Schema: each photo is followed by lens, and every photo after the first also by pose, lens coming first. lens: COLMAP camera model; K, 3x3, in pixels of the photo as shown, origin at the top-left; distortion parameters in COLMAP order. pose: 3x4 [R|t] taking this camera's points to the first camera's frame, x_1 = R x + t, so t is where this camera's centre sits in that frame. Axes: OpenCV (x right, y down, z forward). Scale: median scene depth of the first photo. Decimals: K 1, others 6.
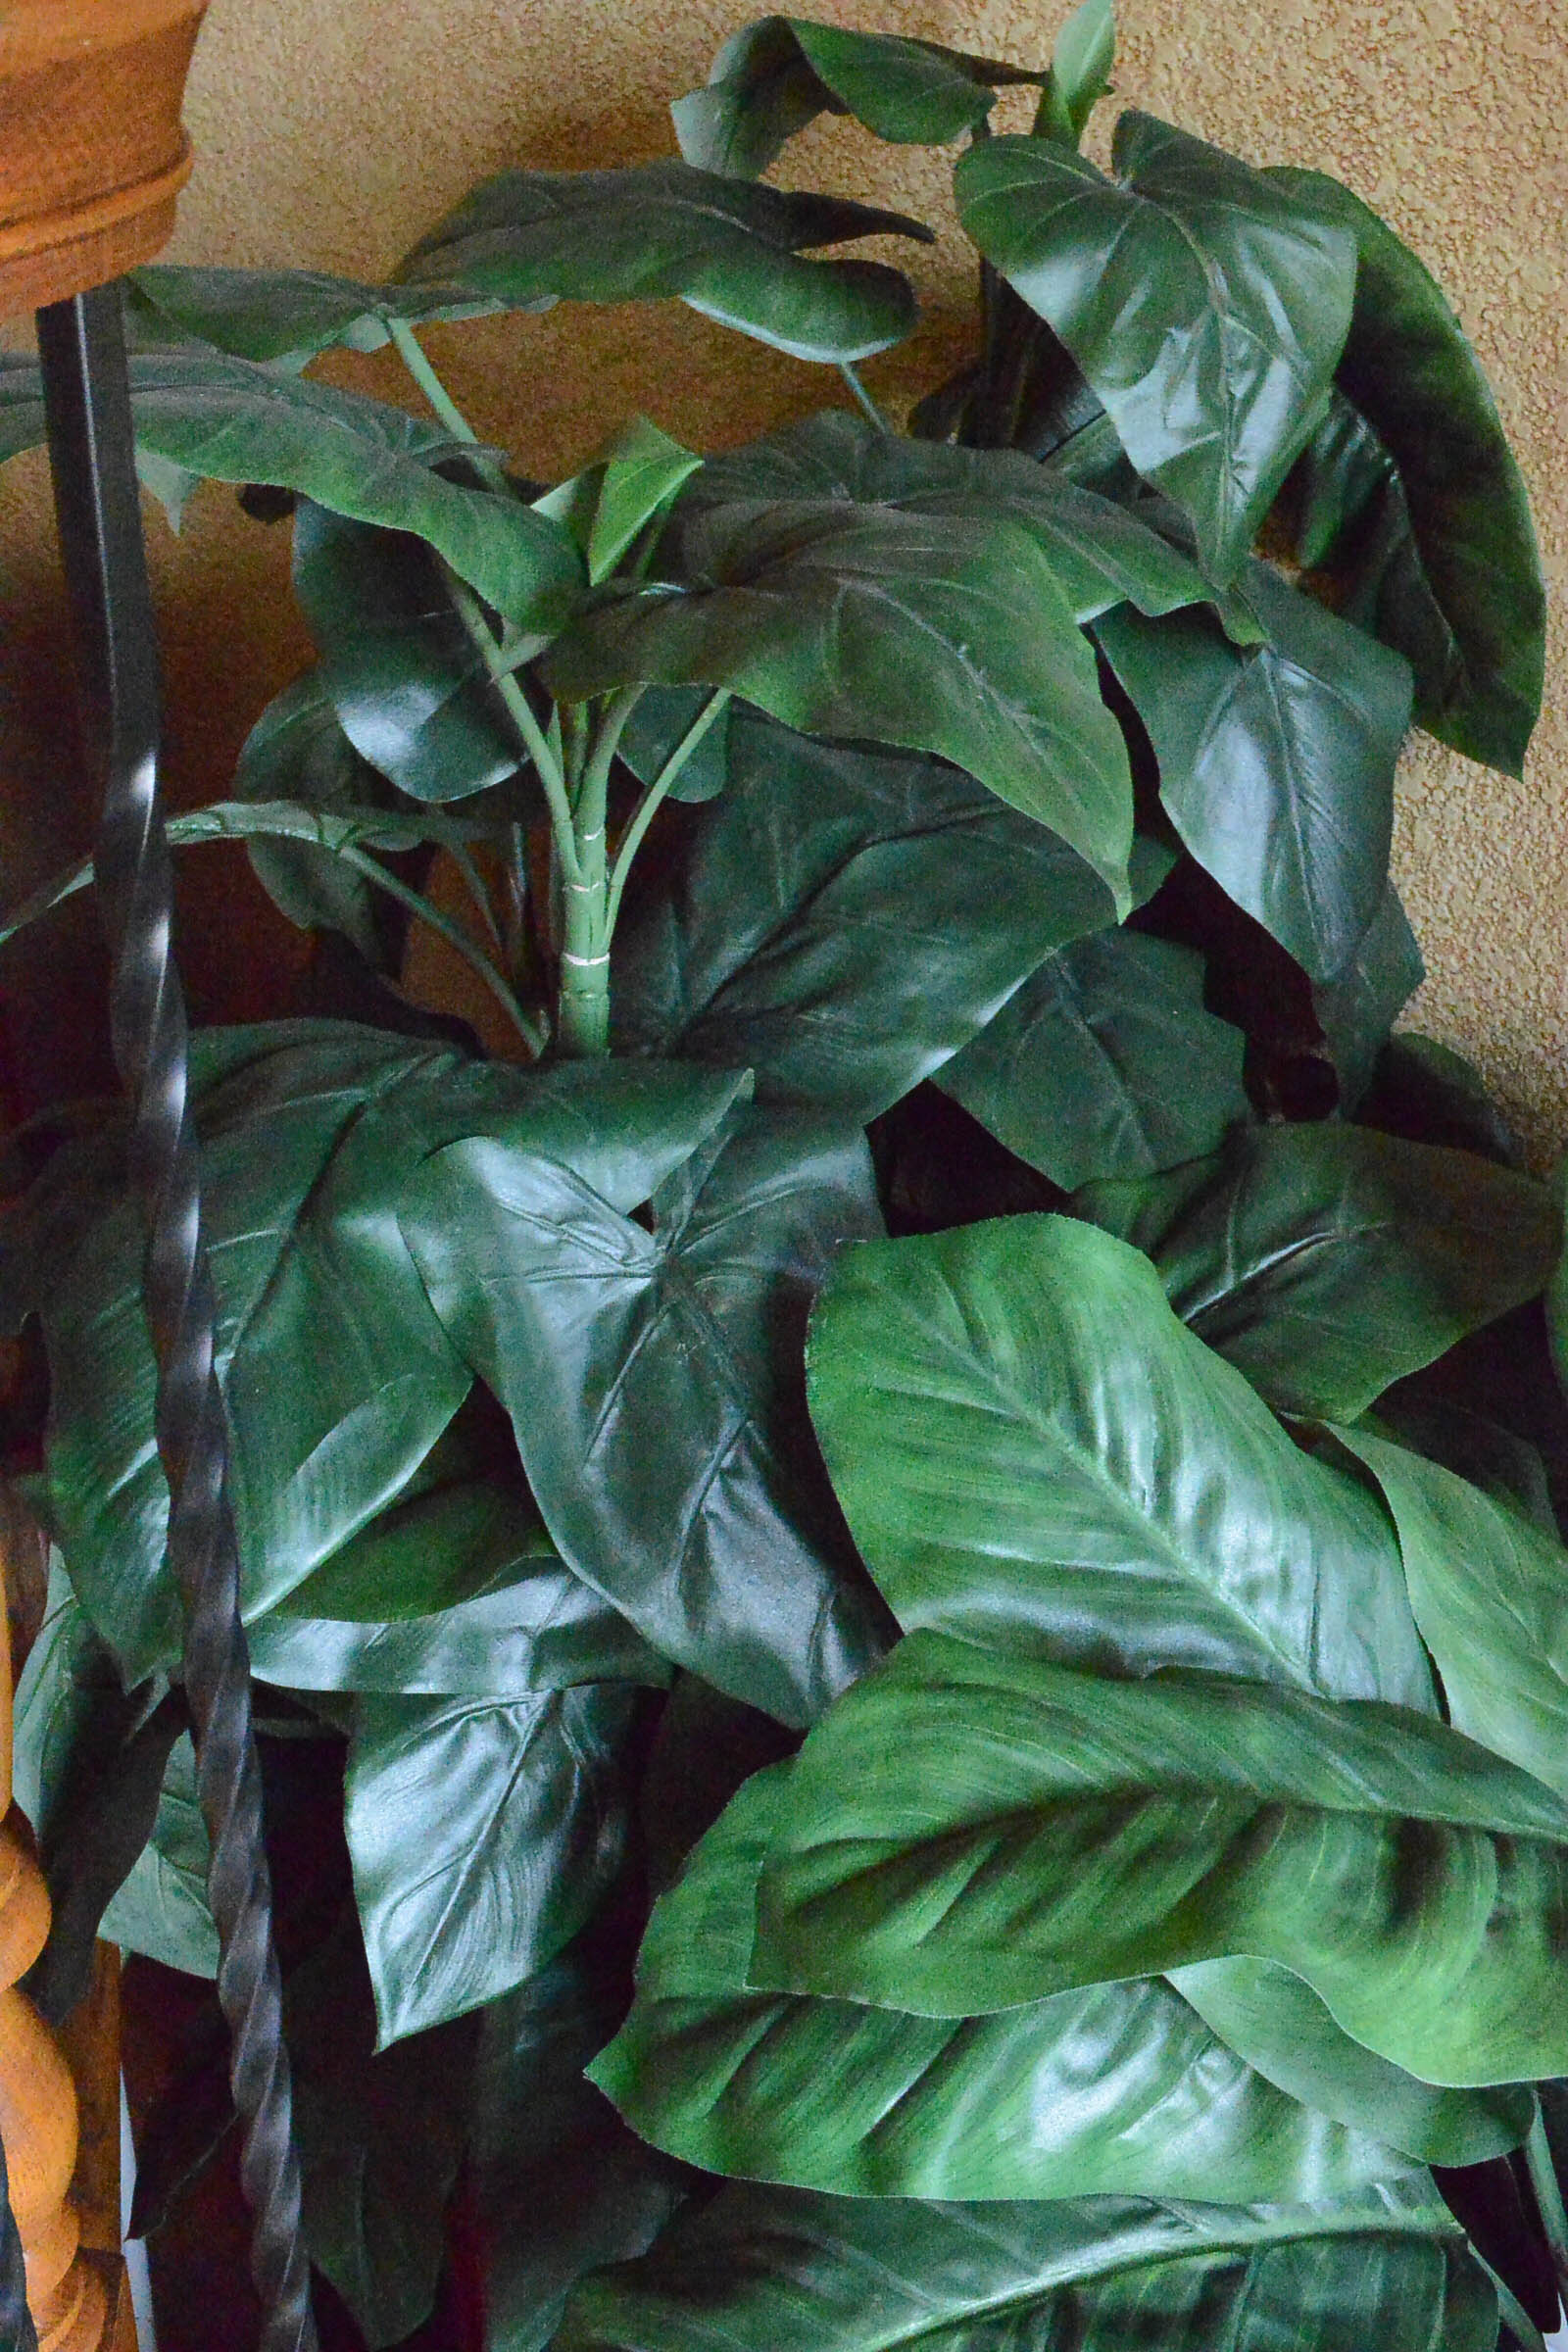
lens RADIAL K [[3129.2, 0, 794.7], [0, 3129.2, 1179.1], [0, 0, 1]] dist [-0.036752, 0.000000]
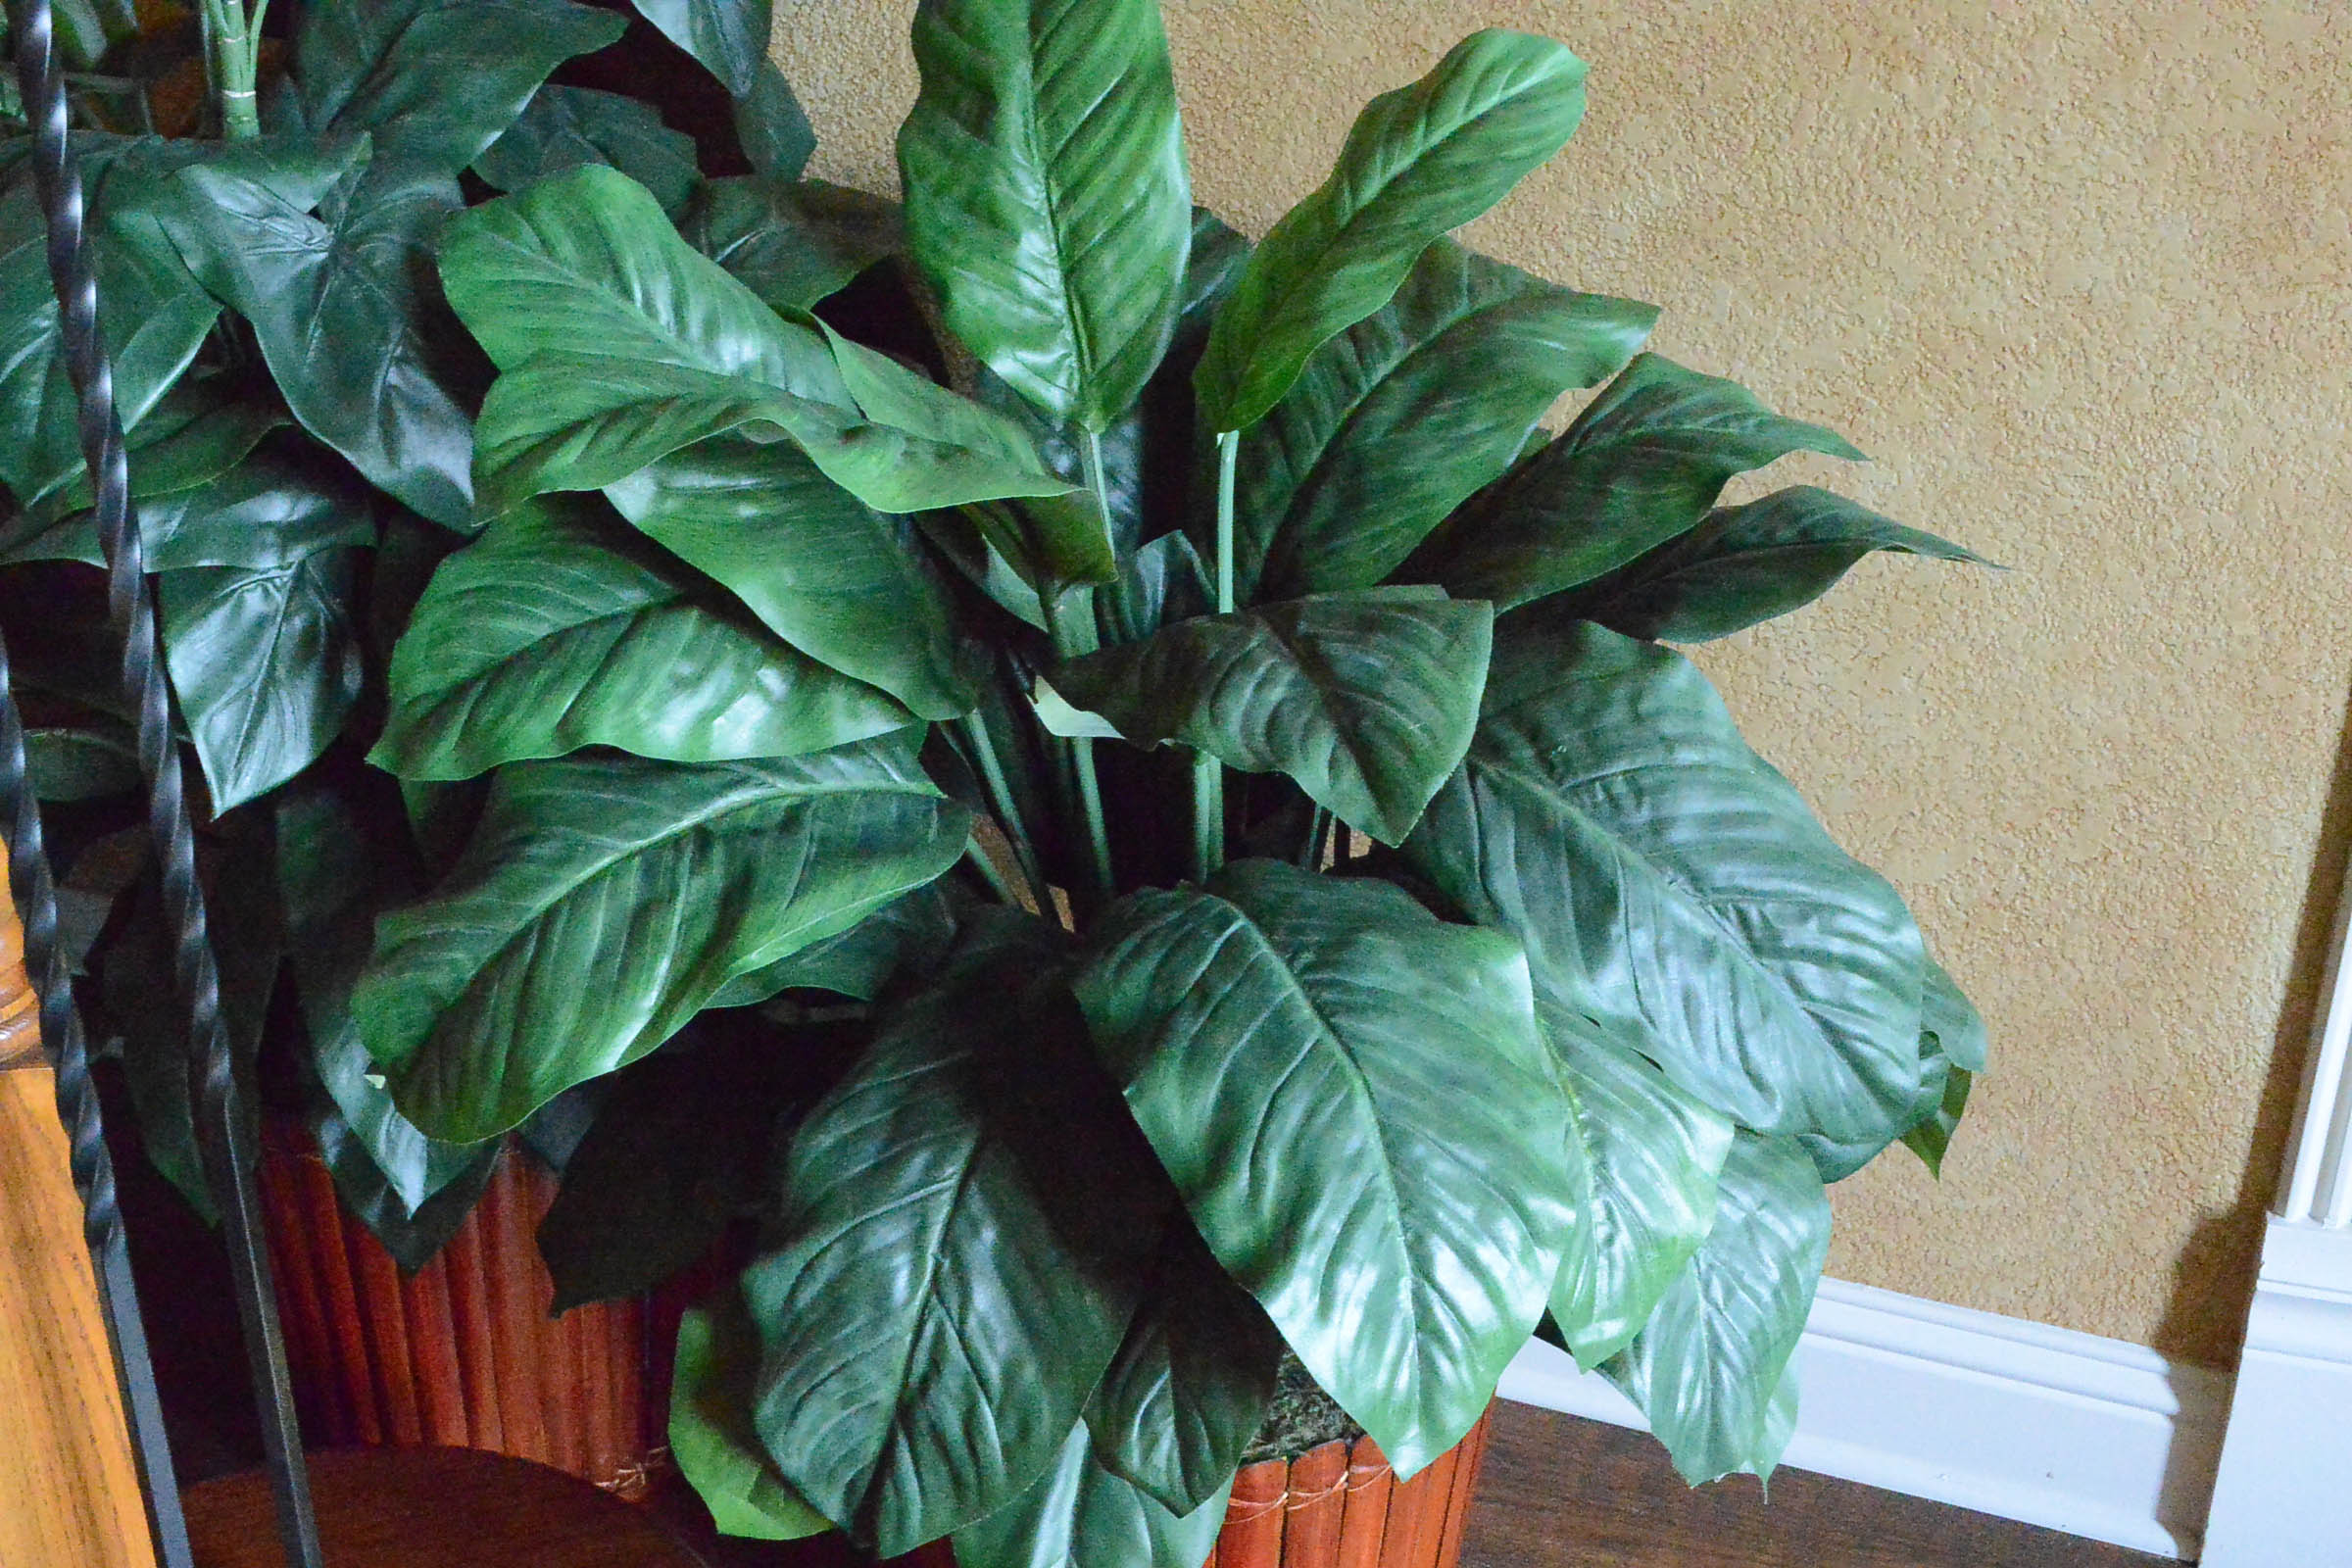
lens RADIAL K [[3010.7, 0, 1160.0], [0, 3010.7, 768.0], [0, 0, 1]] dist [-0.031477, 0.000000]
pose [[0.949920, -0.152221, 0.272912, -0.092715], [0.159783, 0.987137, -0.005563, 0.334558], [-0.268554, 0.048891, 0.962023, -0.477895]]
